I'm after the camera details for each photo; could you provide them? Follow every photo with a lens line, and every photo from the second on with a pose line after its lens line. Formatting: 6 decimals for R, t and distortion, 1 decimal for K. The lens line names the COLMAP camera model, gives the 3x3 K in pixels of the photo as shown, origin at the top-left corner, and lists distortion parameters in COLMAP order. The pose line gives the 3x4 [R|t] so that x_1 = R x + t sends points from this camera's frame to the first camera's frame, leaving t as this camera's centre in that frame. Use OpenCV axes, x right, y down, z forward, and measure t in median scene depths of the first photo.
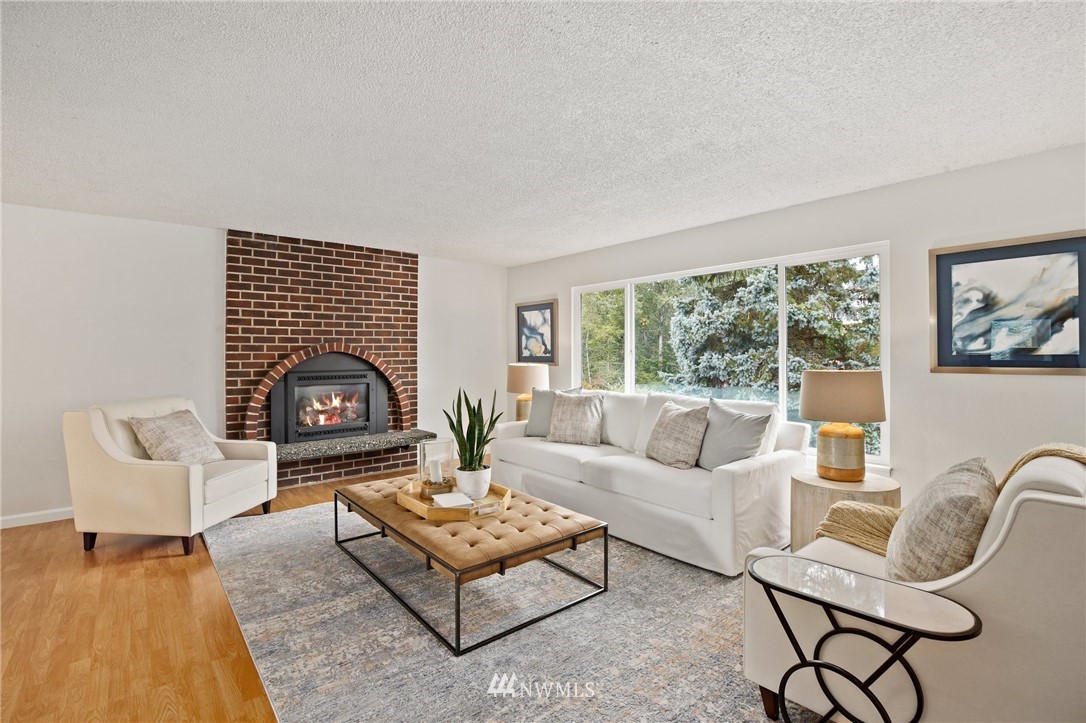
lens RADIAL K [[502.5, 0, 547.1], [0, 502.5, 355.4], [0, 0, 1]] dist [-0.020530, 0.002063]
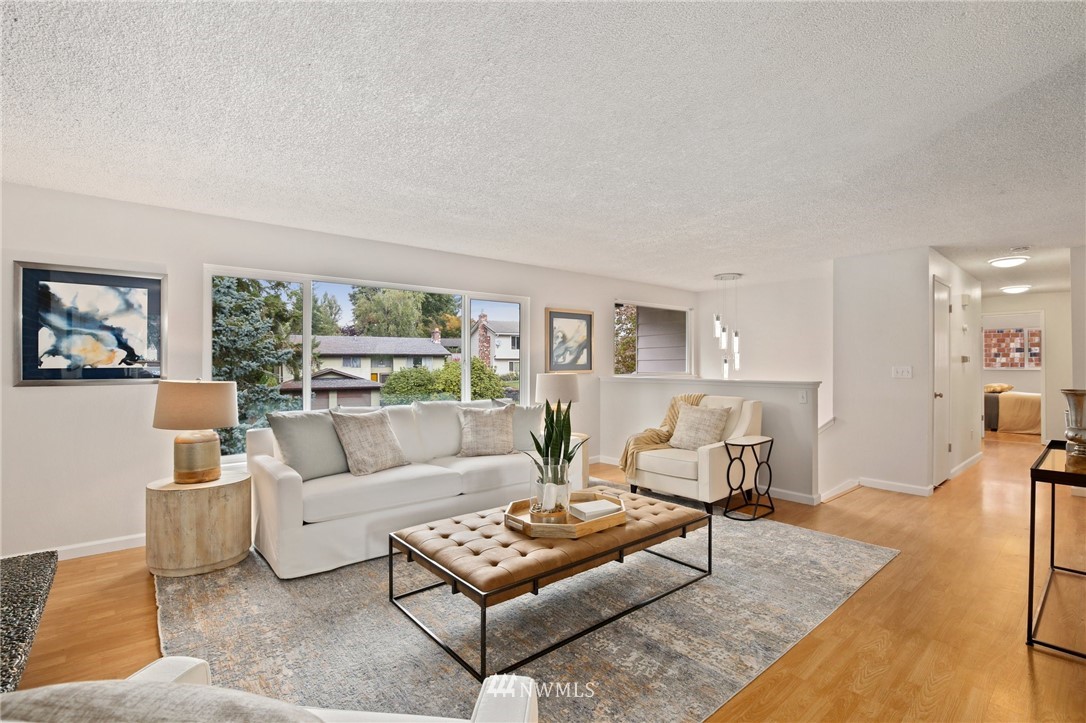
lens RADIAL K [[502.5, 0, 545.2], [0, 502.5, 362.9], [0, 0, 1]] dist [-0.020530, 0.002063]
pose [[0.004841, 0.003833, 0.999981, -0.570722], [0.004668, 0.999982, -0.003855, 0.000201], [-0.999977, 0.004687, 0.004823, 0.517389]]
